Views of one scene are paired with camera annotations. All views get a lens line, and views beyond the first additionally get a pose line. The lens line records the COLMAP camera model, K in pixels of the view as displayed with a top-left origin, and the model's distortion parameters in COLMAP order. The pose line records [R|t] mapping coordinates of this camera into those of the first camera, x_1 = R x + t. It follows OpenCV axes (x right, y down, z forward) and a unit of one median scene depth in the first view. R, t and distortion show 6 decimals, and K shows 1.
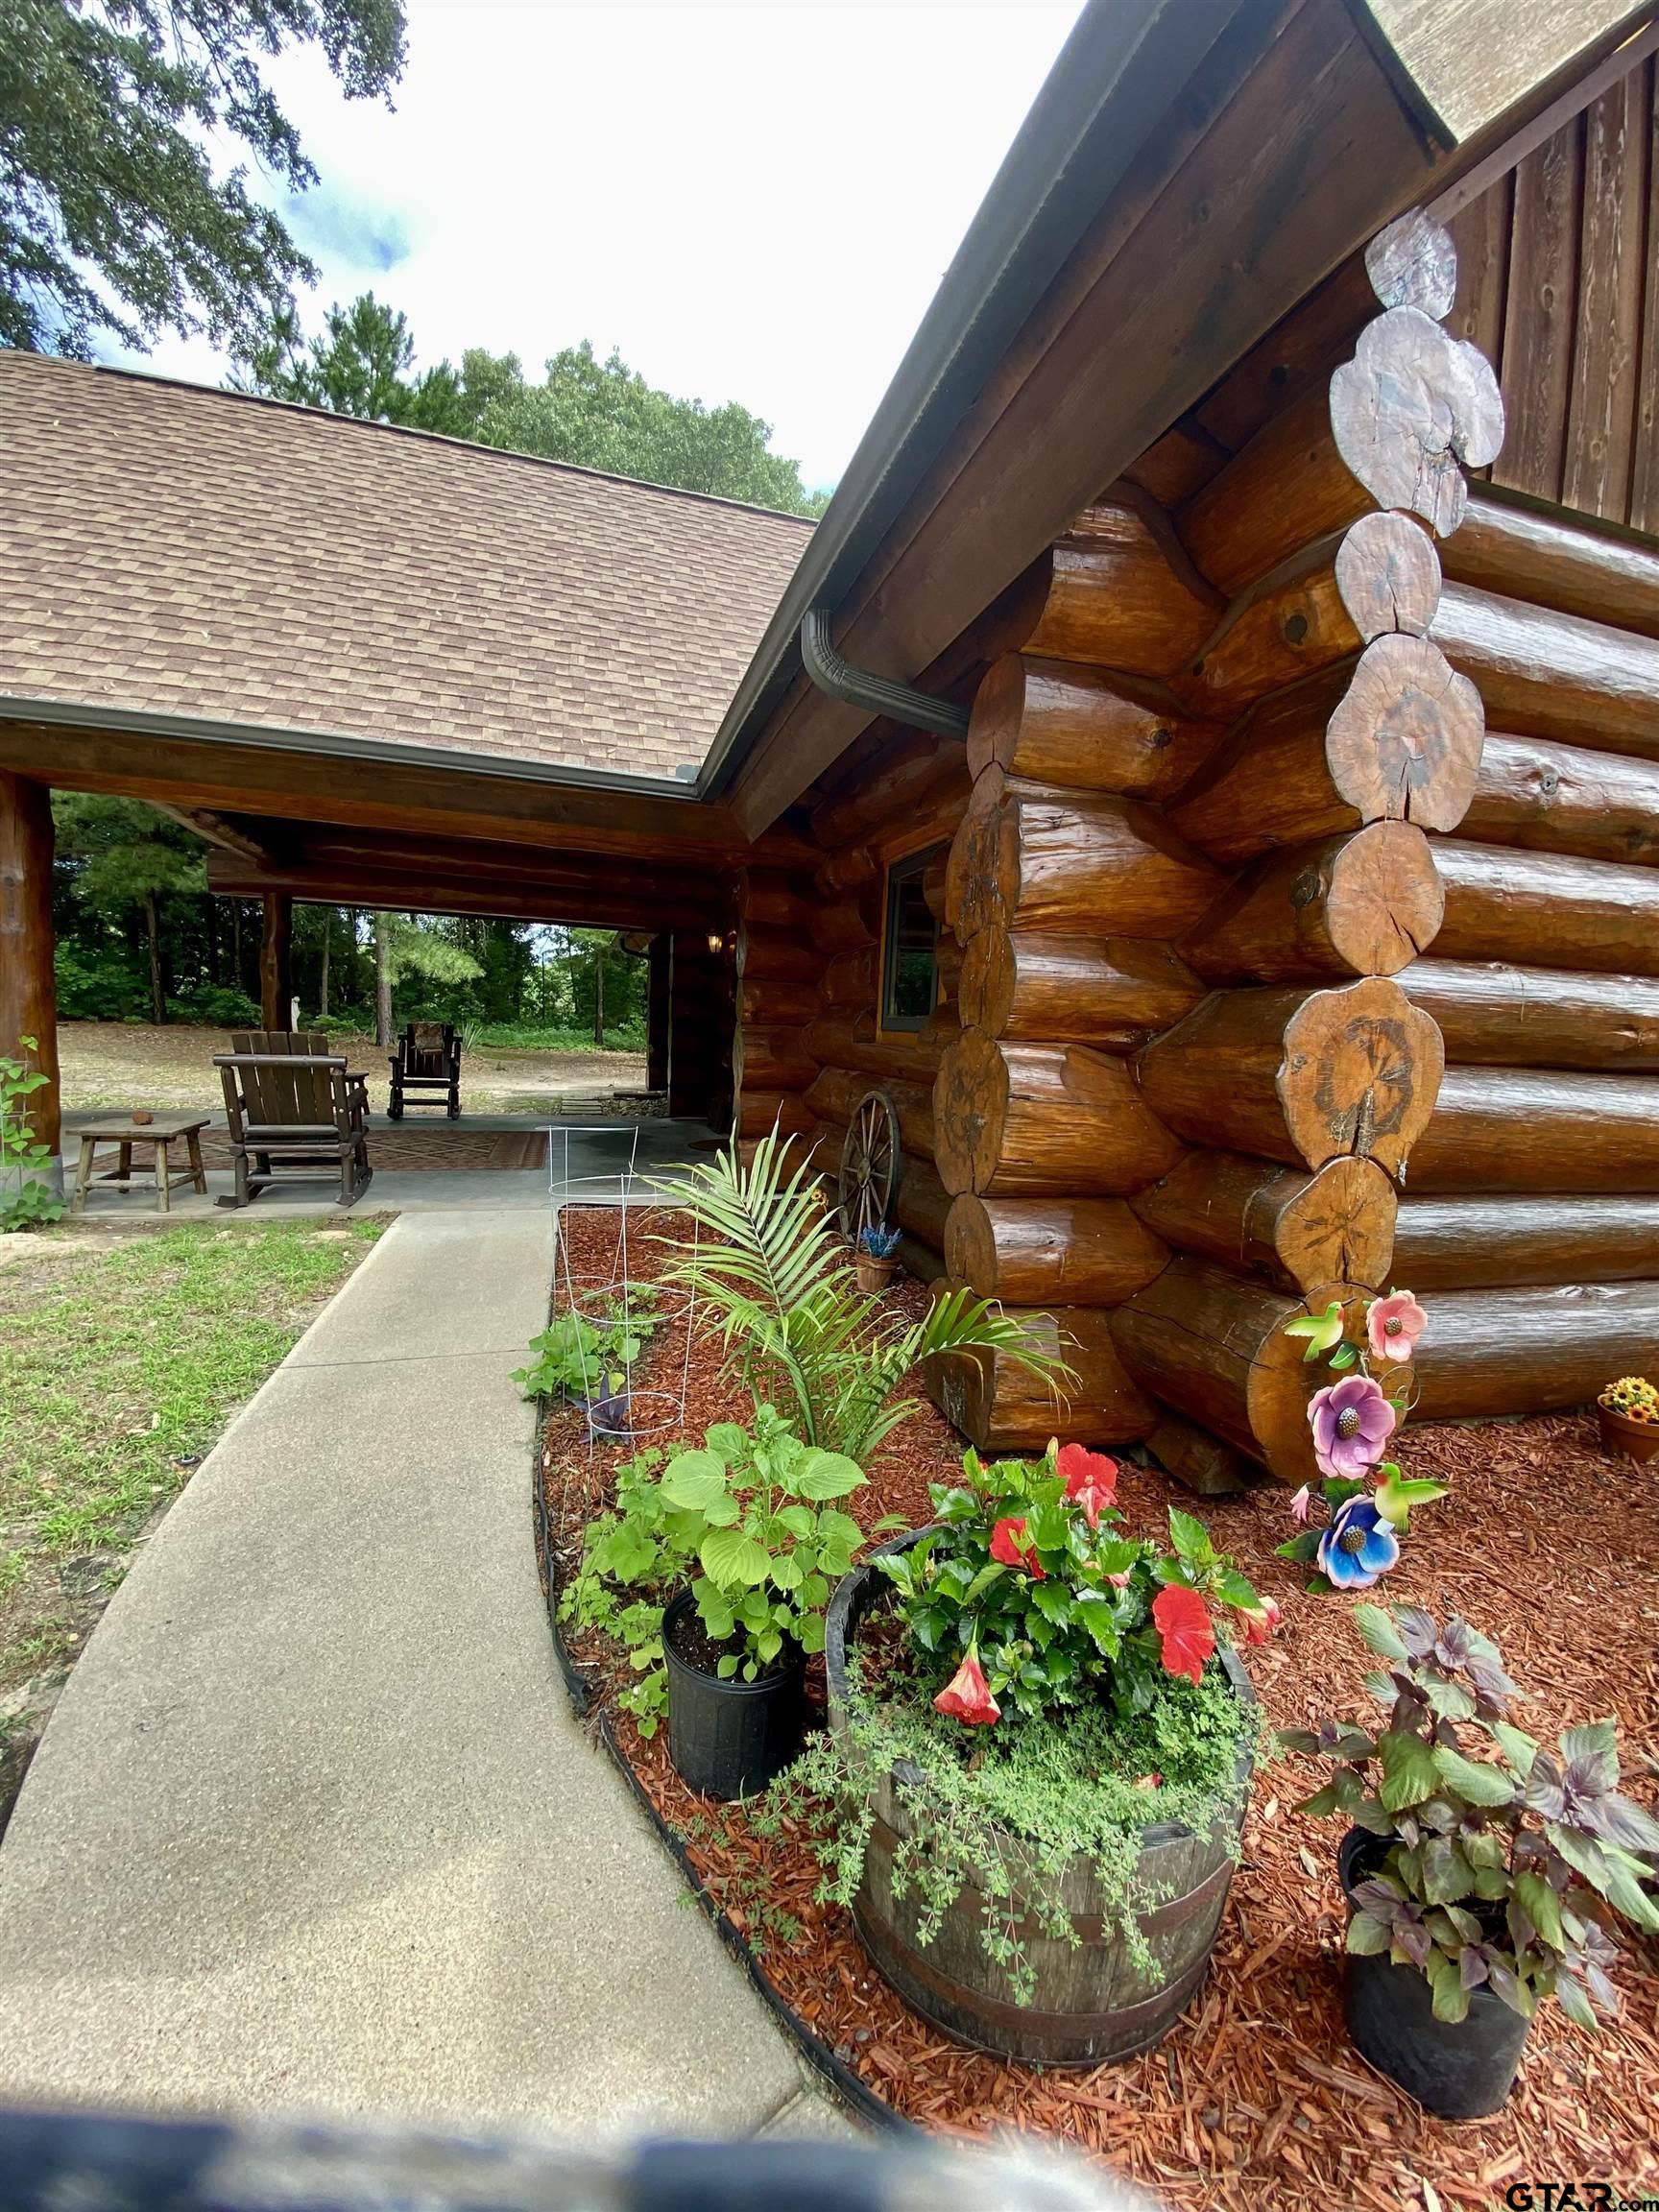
lens RADIAL K [[893.5, 0, 829.5], [0, 893.5, 1106.0], [0, 0, 1]] dist [0.030632, -0.027797]
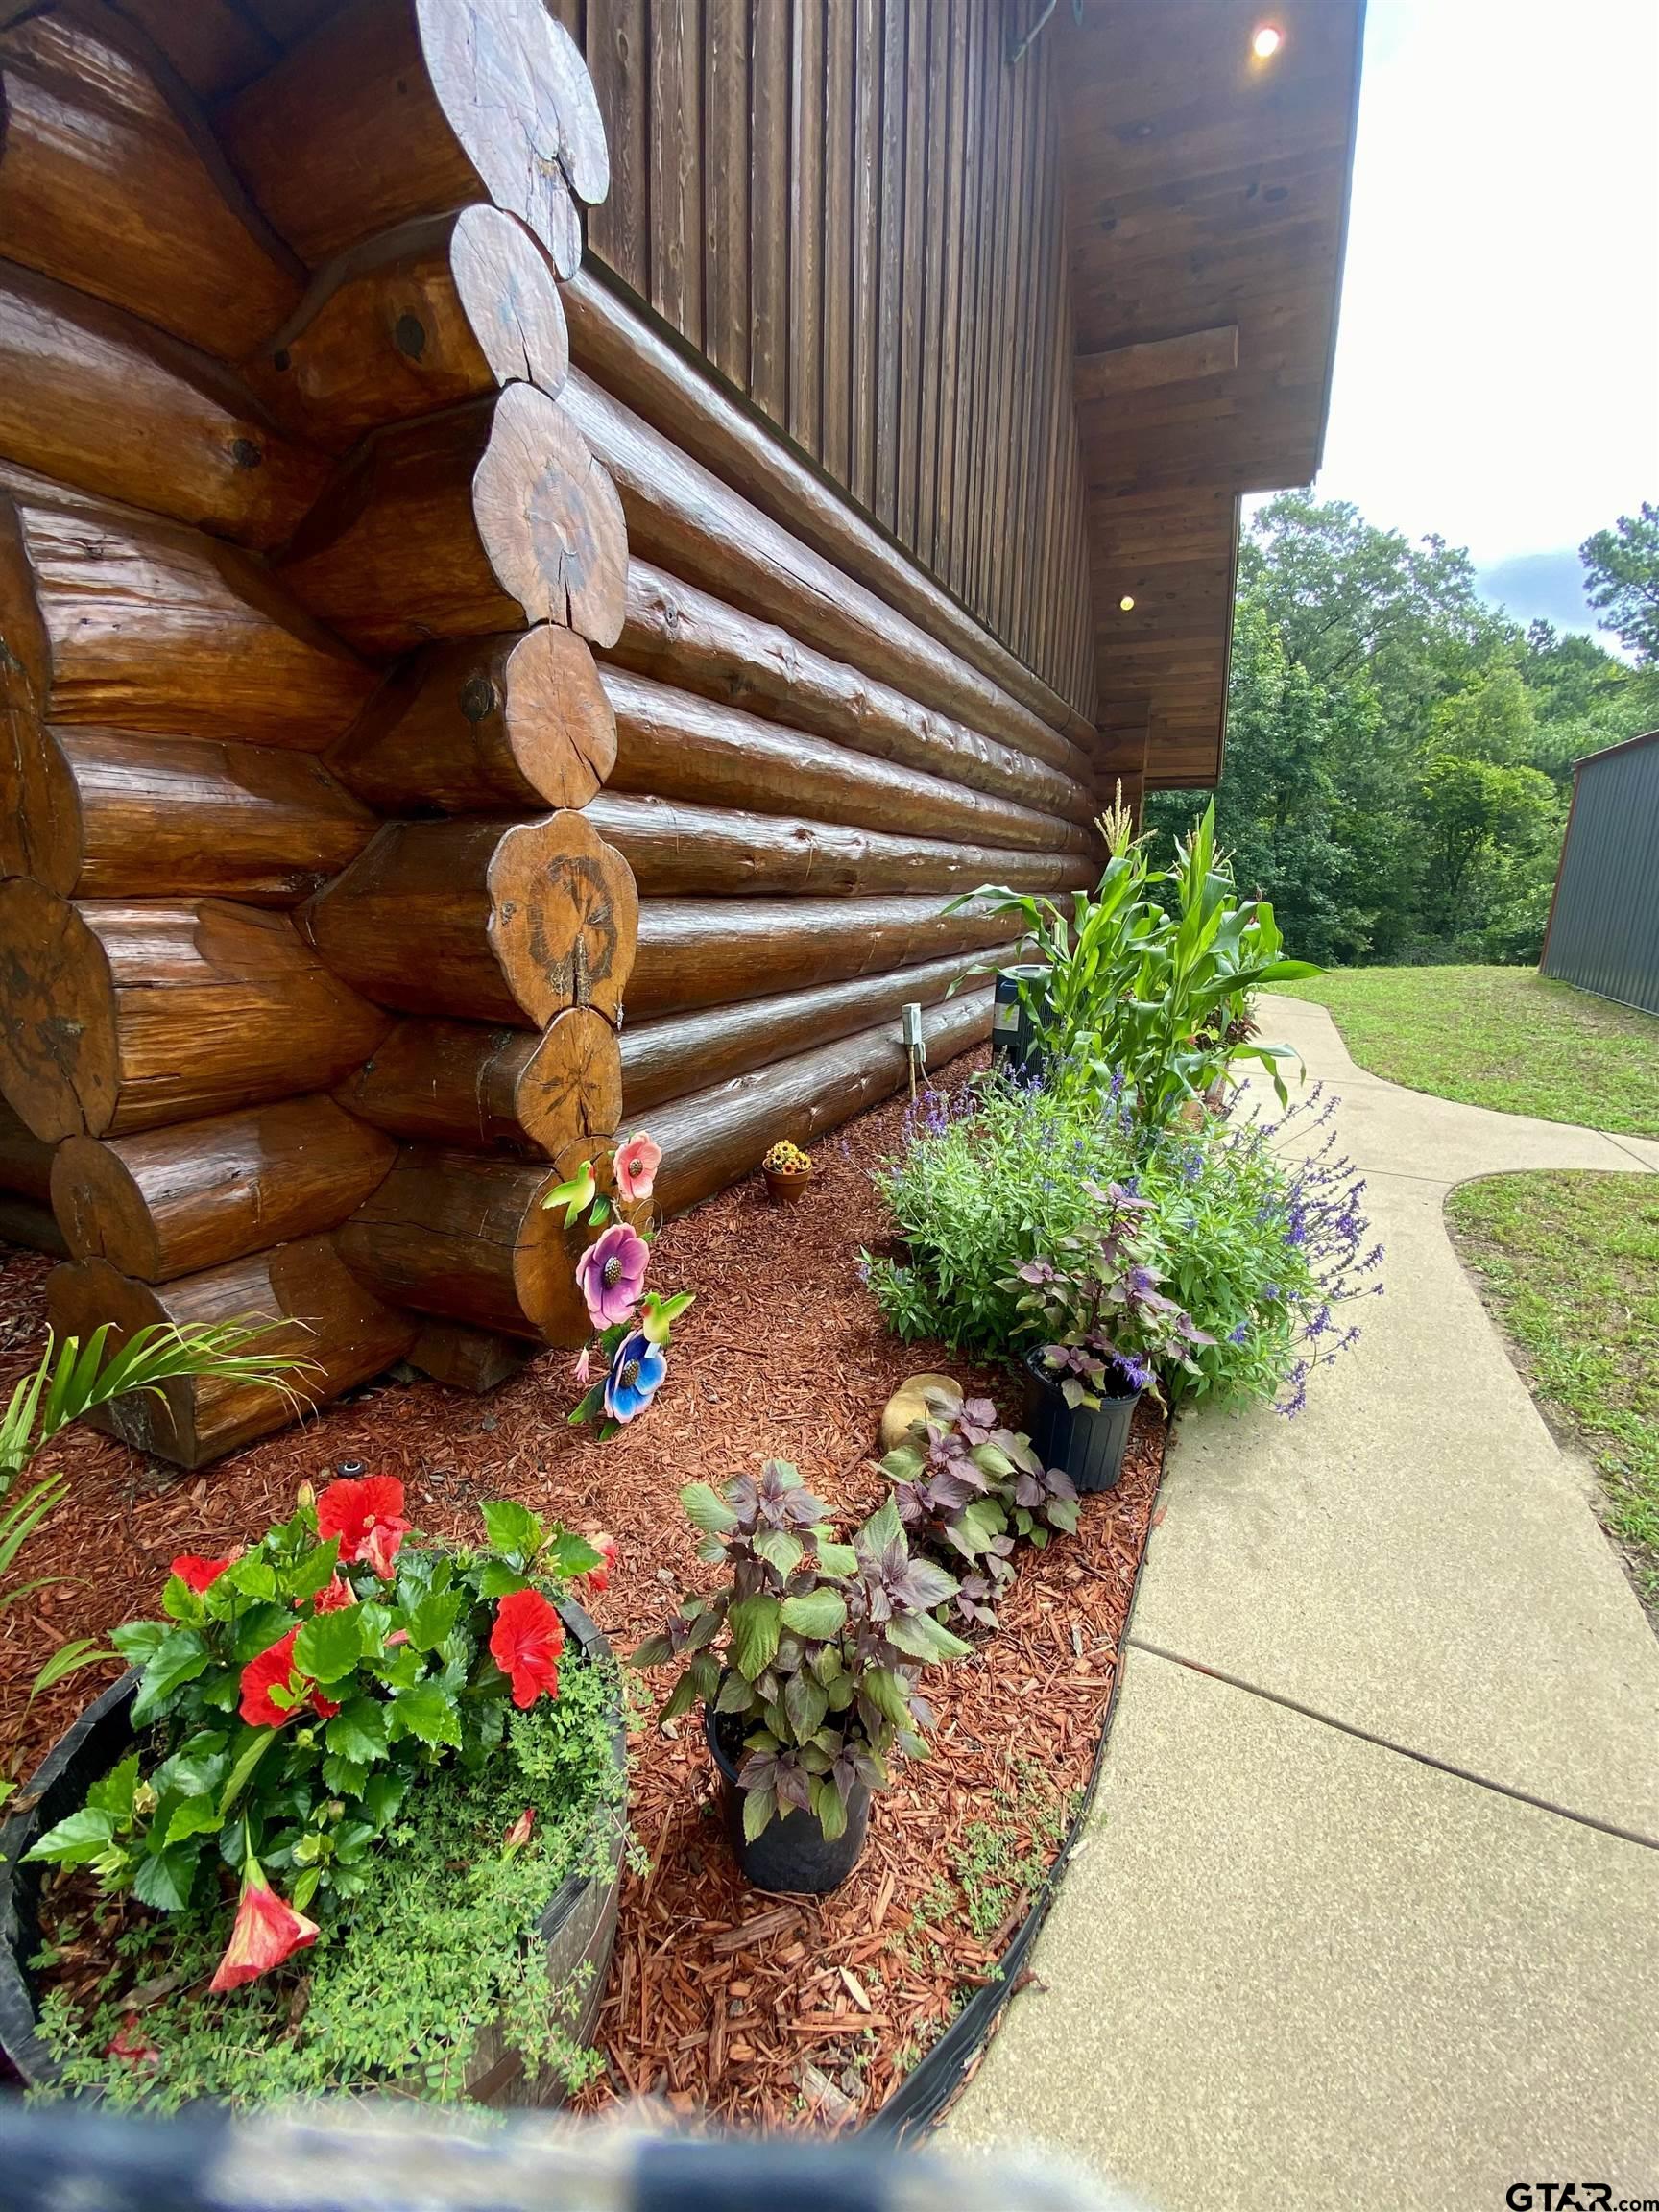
lens RADIAL K [[893.5, 0, 829.5], [0, 893.5, 1106.0], [0, 0, 1]] dist [0.030632, -0.027797]
pose [[0.655579, -0.224574, 0.720959, 0.052236], [0.086950, 0.970853, 0.223349, -0.031347], [-0.750104, -0.083736, 0.655998, 0.170071]]
